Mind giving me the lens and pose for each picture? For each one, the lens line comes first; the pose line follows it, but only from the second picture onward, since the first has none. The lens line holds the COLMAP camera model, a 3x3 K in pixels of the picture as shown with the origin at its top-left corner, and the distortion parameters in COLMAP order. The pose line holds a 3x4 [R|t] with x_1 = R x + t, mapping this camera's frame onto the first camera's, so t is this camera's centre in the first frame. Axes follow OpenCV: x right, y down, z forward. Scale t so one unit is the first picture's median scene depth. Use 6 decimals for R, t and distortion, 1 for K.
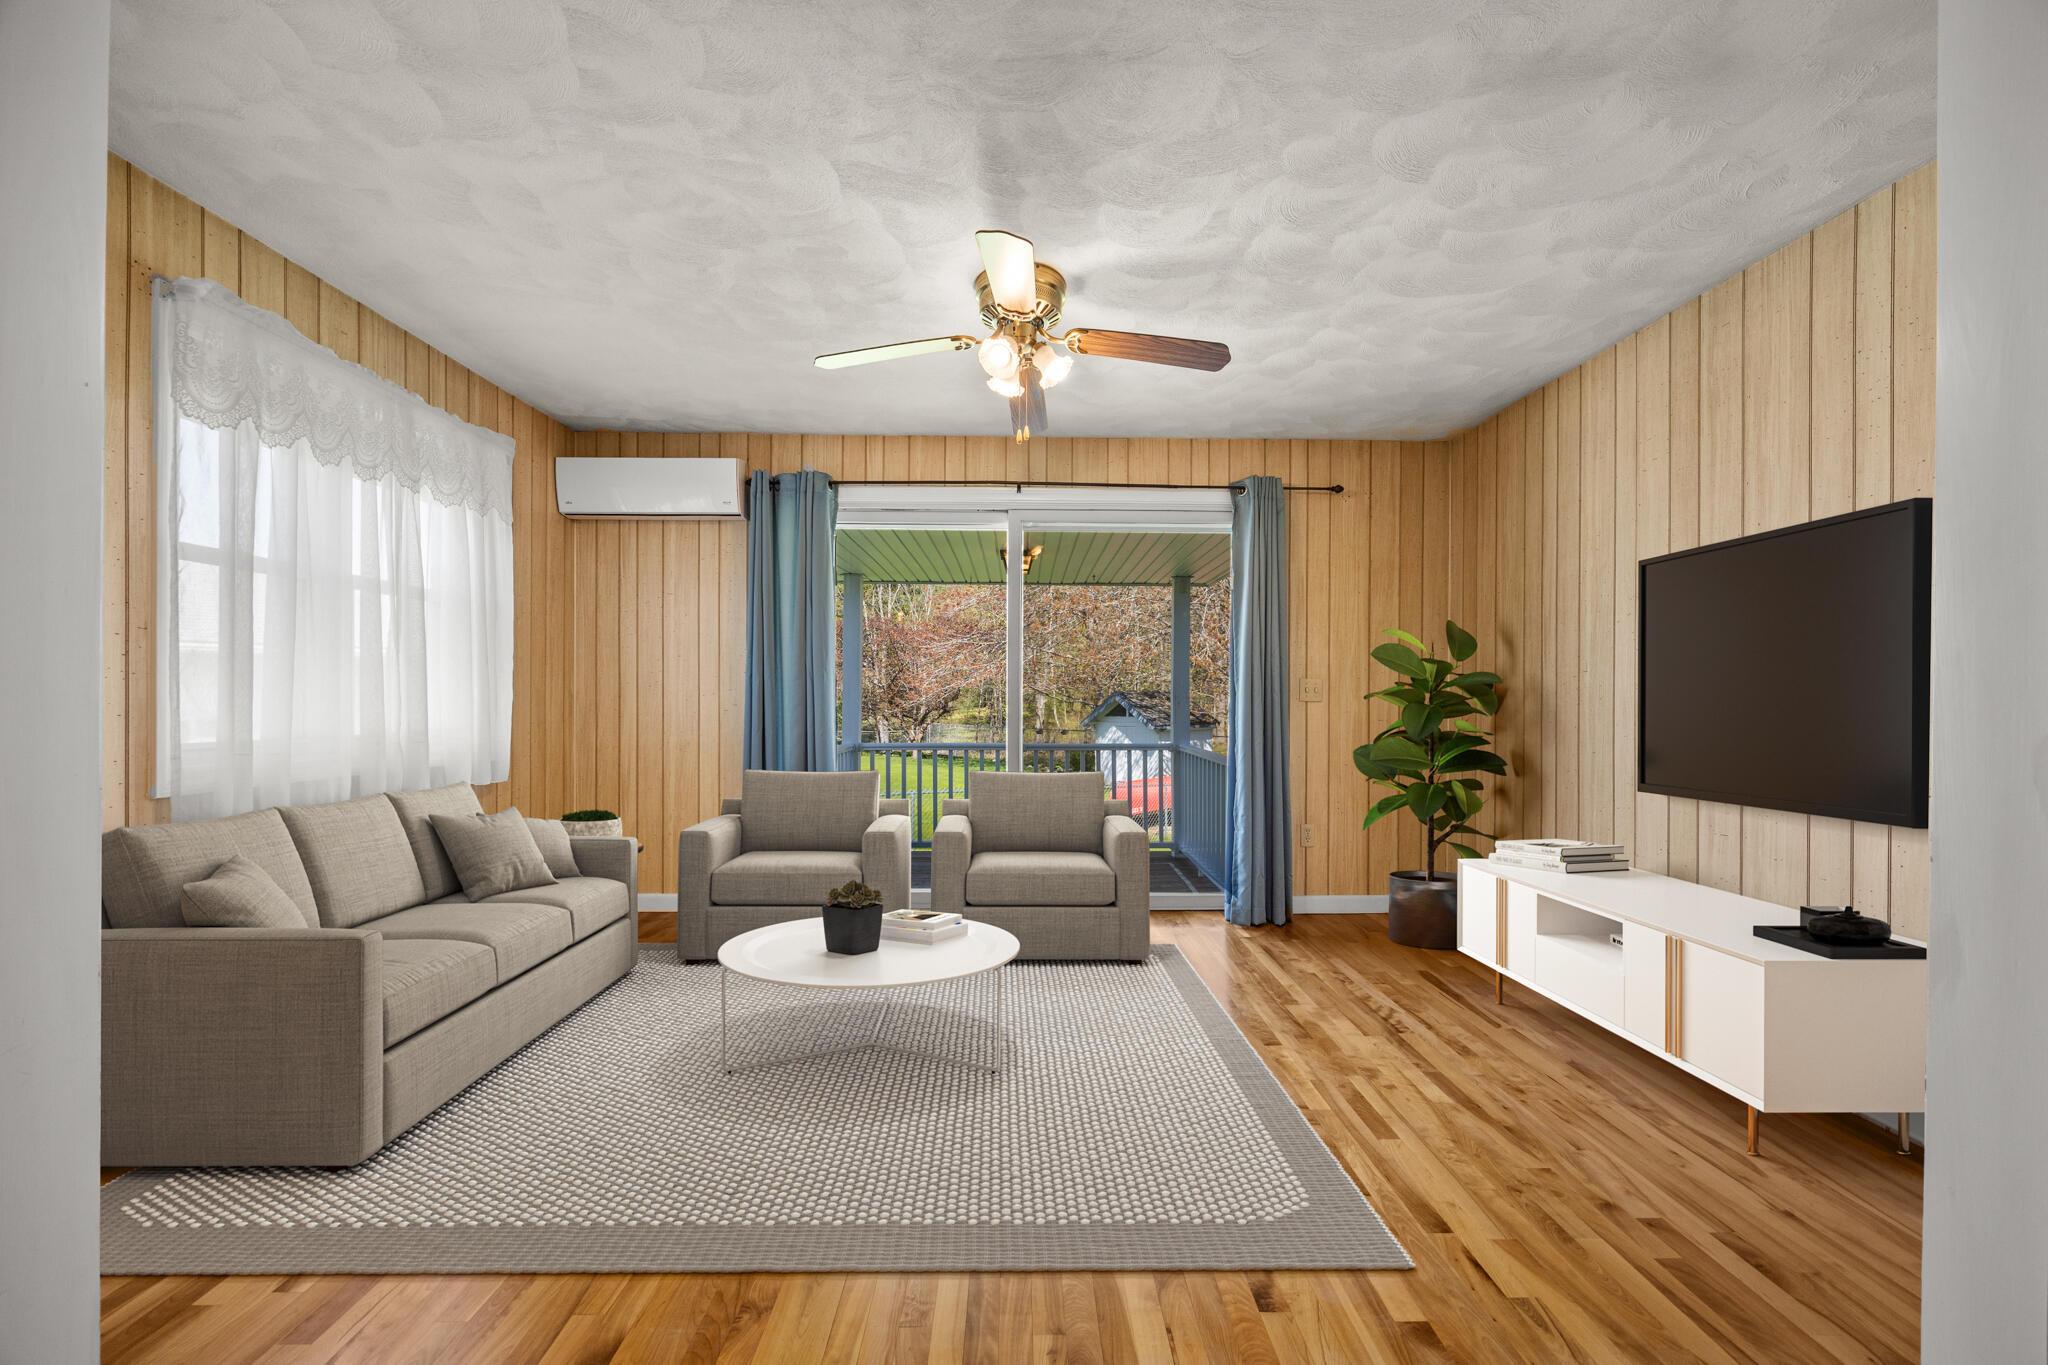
lens RADIAL K [[786.6, 0, 1013.9], [0, 786.6, 704.1], [0, 0, 1]] dist [-0.004084, 0.001478]
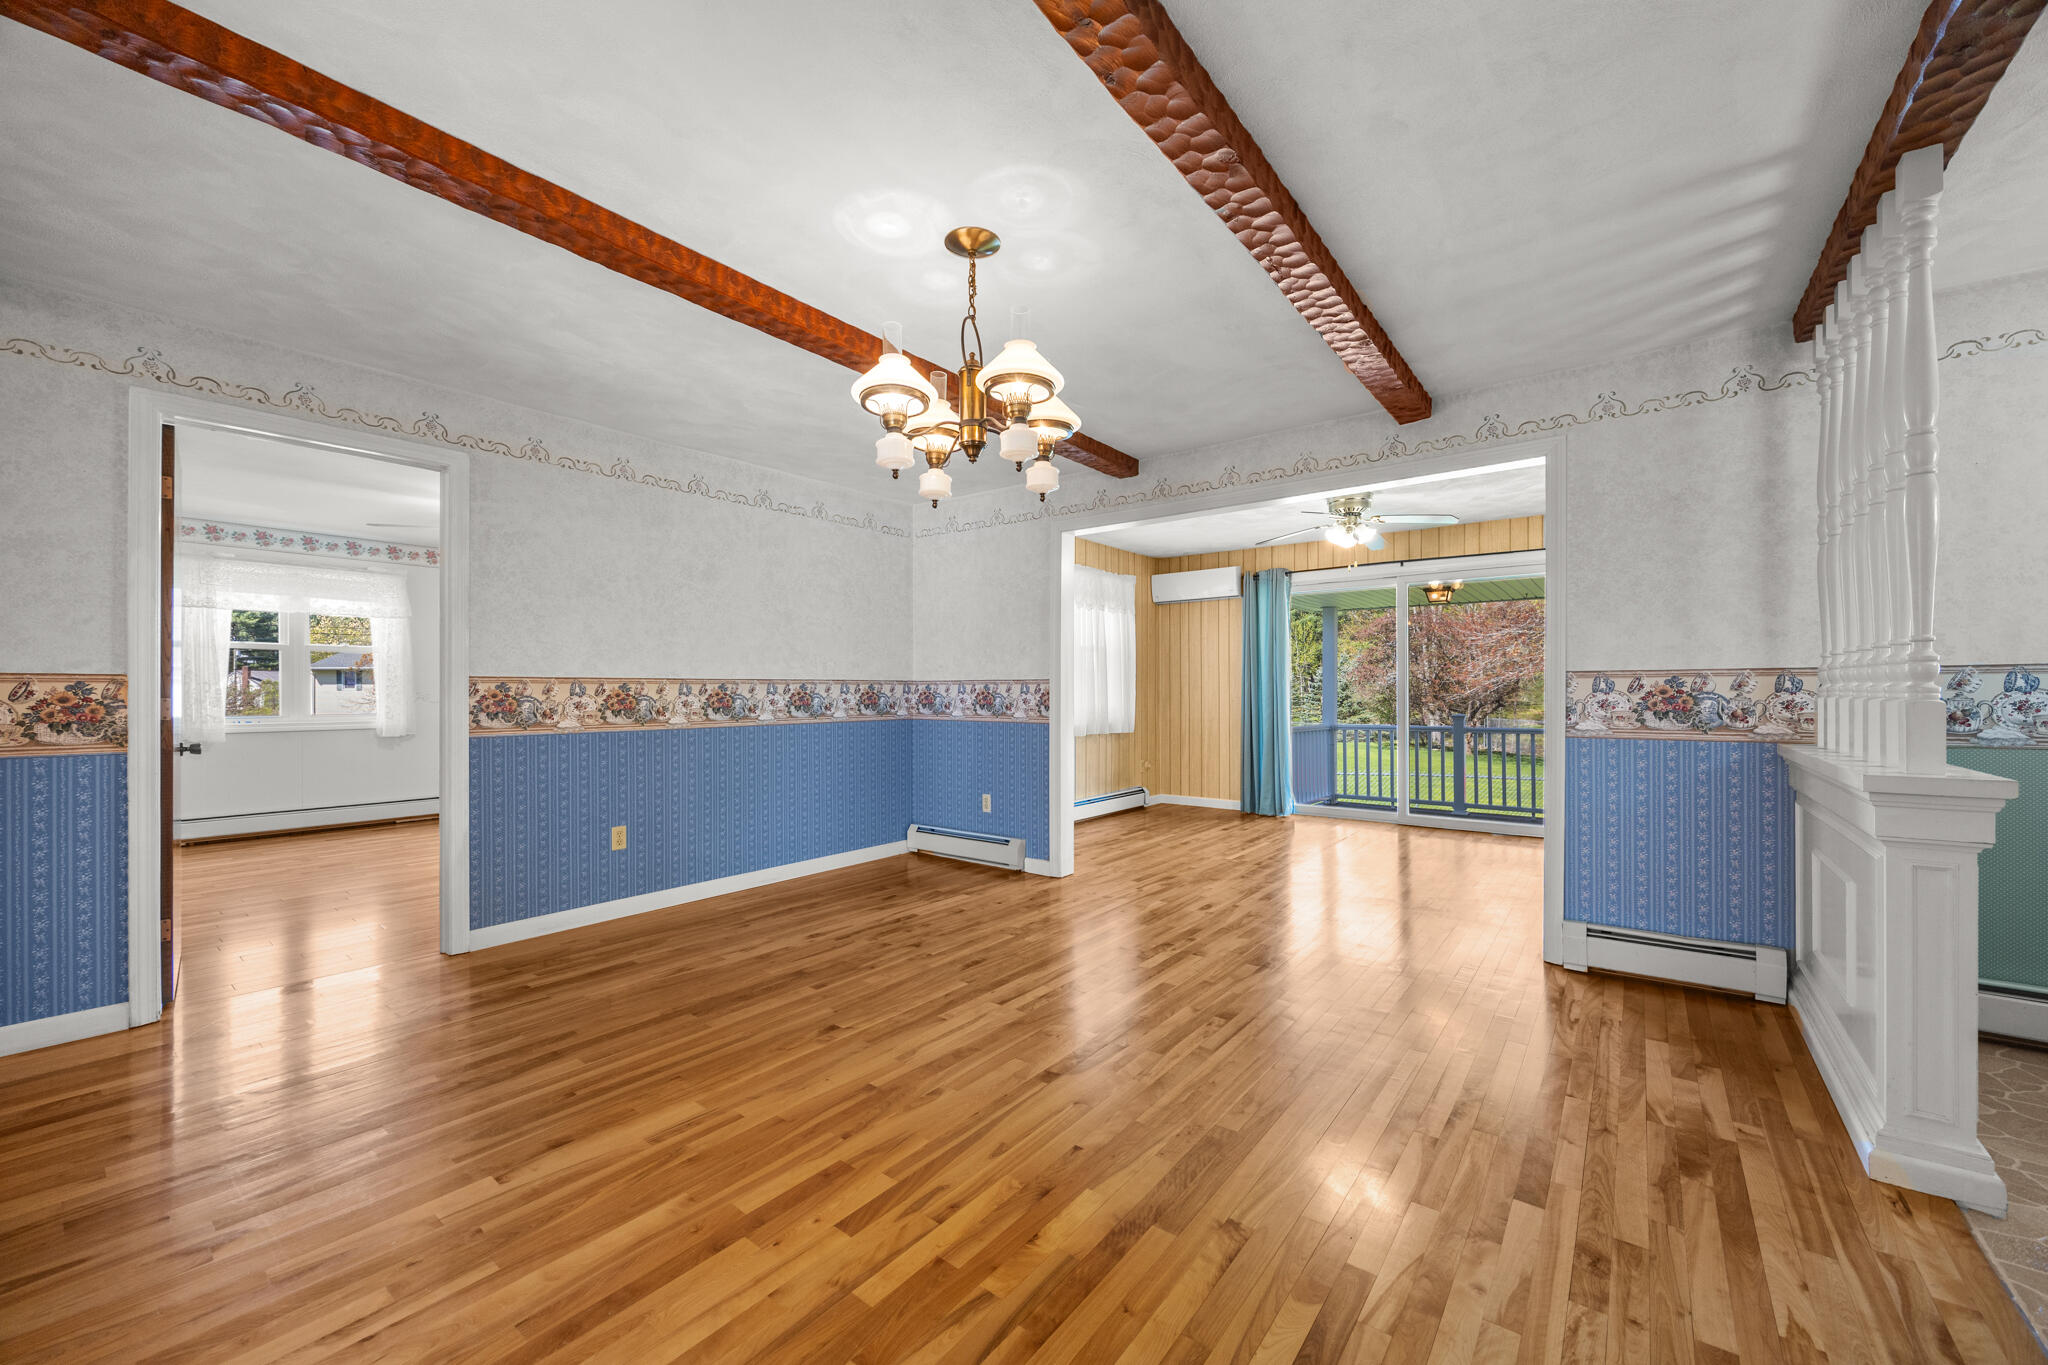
lens RADIAL K [[786.6, 0, 1030.4], [0, 786.6, 692.5], [0, 0, 1]] dist [-0.004084, 0.001478]
pose [[0.787447, -0.008318, -0.616327, 0.407237], [0.003345, 0.999952, -0.009222, 0.005547], [0.616374, 0.005200, 0.787436, -0.766363]]
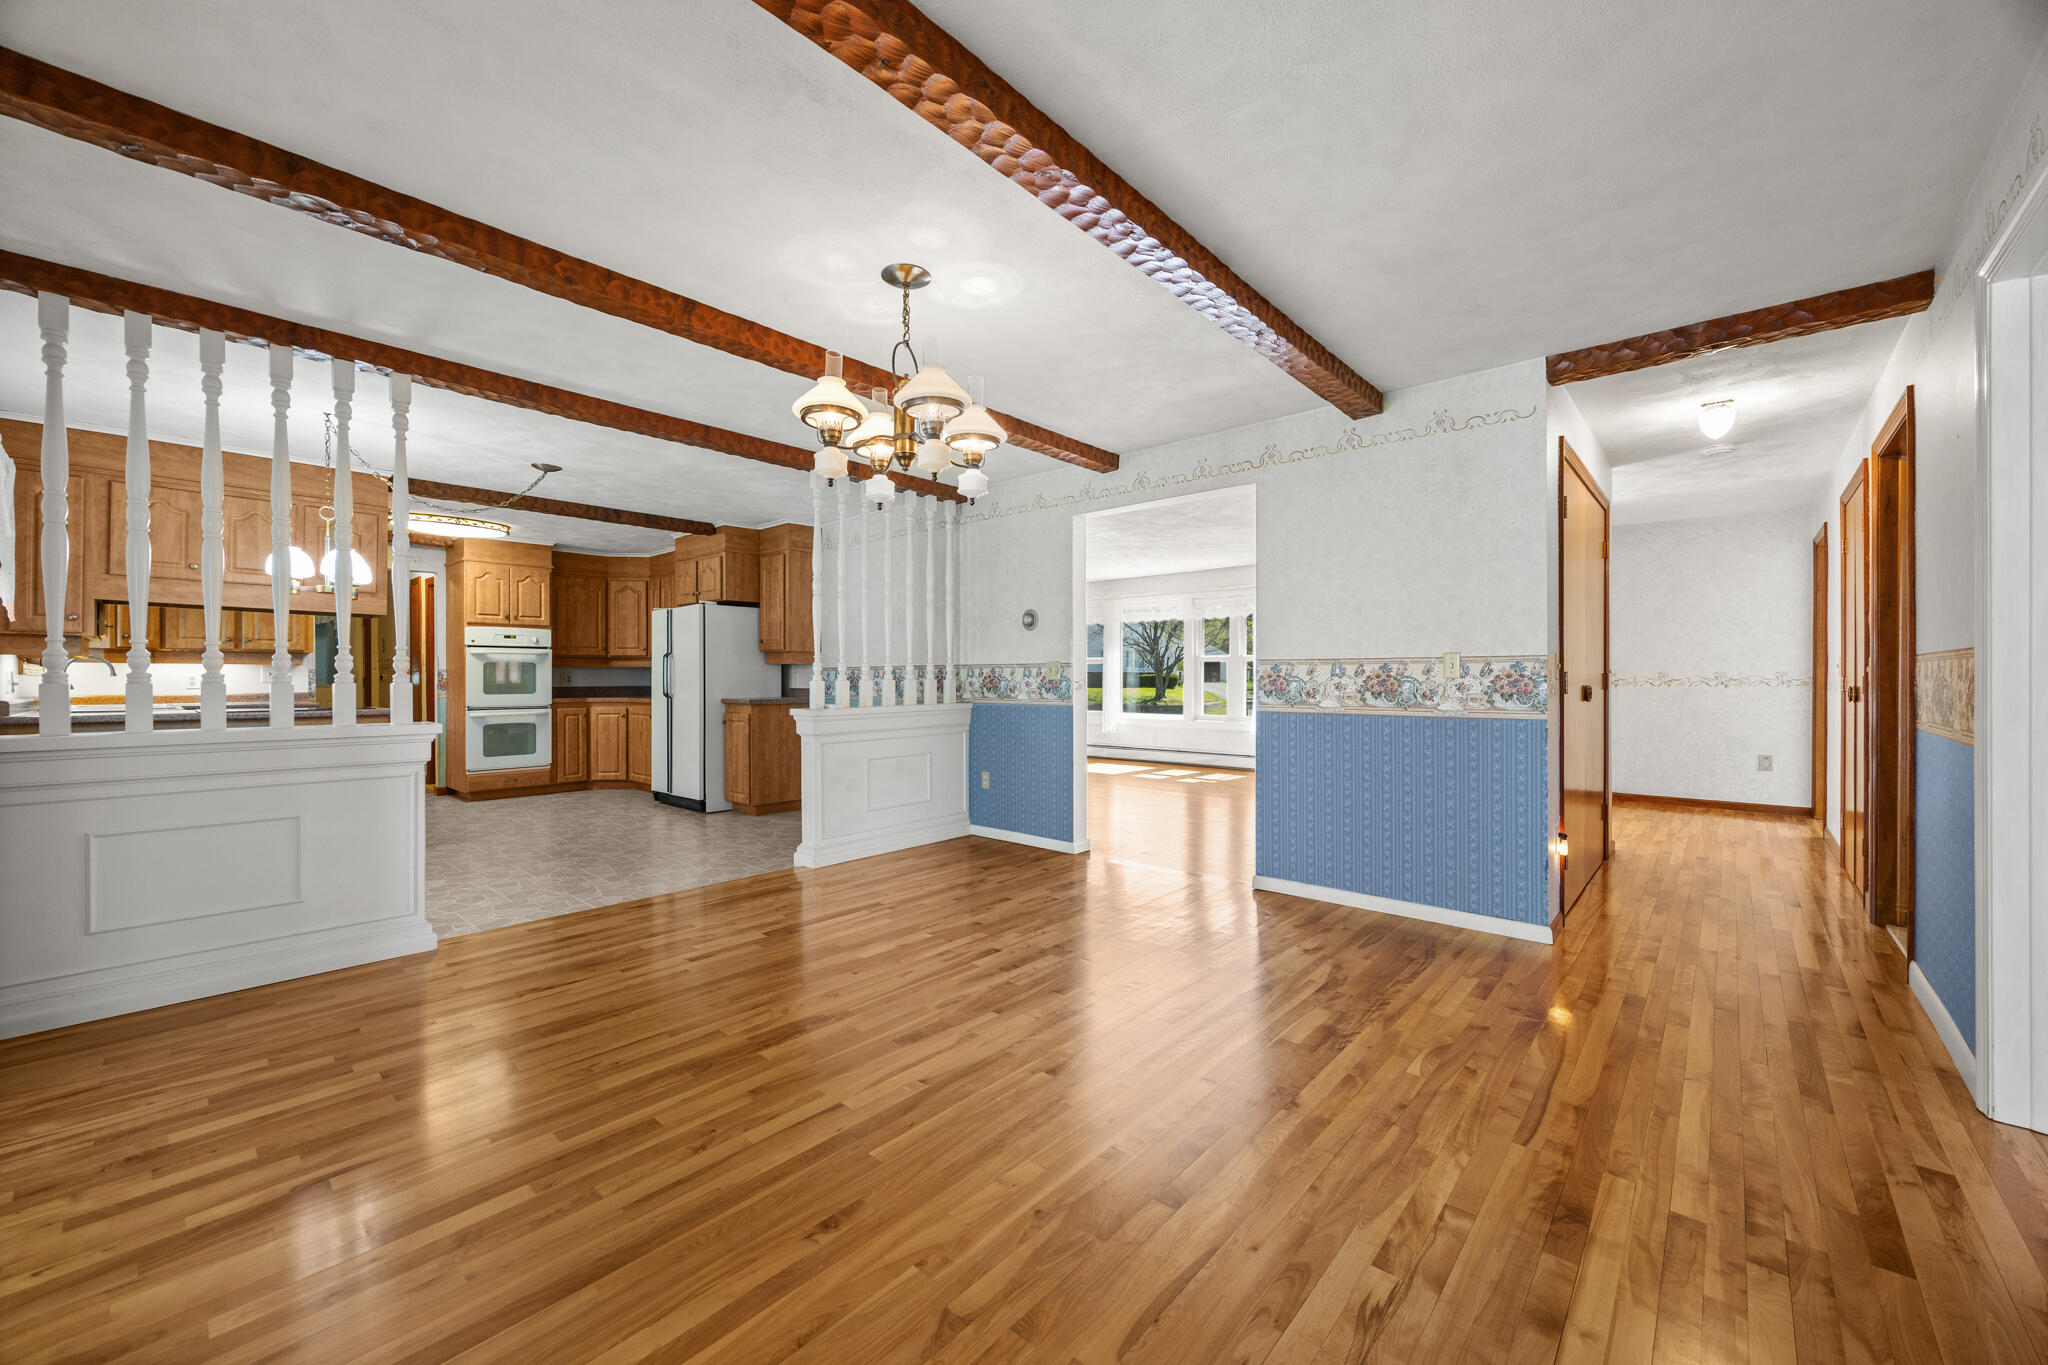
lens RADIAL K [[786.6, 0, 1038.7], [0, 786.6, 676.5], [0, 0, 1]] dist [-0.004084, 0.001478]
pose [[-0.751393, 0.003609, 0.659845, -1.981033], [0.005533, 0.999984, 0.000832, -0.013688], [-0.659831, 0.004276, -0.751402, 1.471539]]
